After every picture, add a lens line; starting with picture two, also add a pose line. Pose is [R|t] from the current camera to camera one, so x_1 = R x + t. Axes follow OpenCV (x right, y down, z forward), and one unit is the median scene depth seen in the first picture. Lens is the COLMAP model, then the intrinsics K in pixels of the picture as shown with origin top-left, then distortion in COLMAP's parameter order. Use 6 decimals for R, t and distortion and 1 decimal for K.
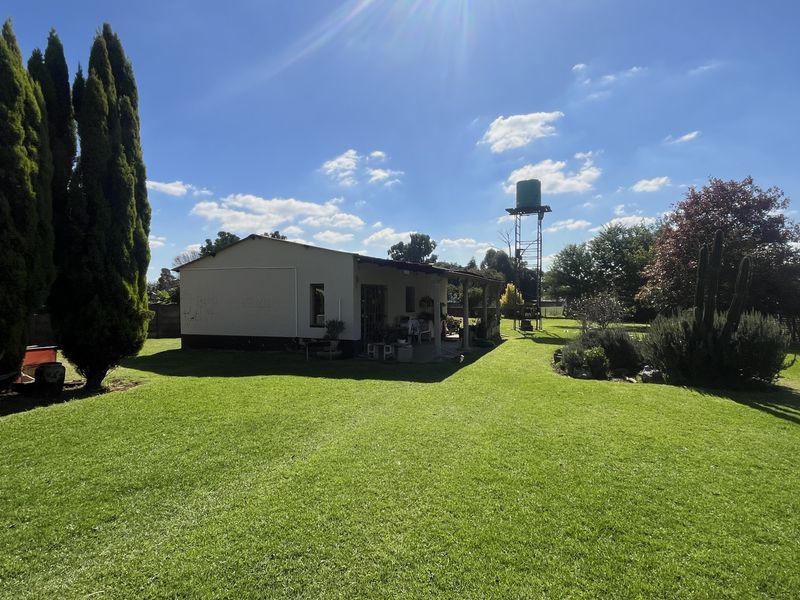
lens RADIAL K [[435.9, 0, 396.8], [0, 435.9, 301.7], [0, 0, 1]] dist [-0.001076, -0.000428]
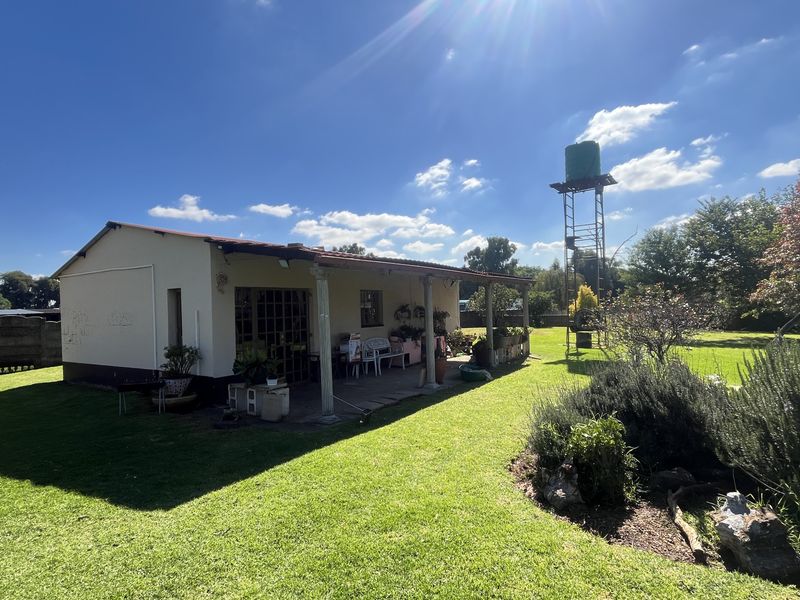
lens RADIAL K [[435.9, 0, 396.8], [0, 435.9, 301.7], [0, 0, 1]] dist [-0.001076, -0.000428]
pose [[0.979362, -0.027649, -0.200216, 0.111090], [0.023325, 0.999442, -0.023923, 0.000525], [0.200766, 0.018760, 0.979460, 0.175244]]
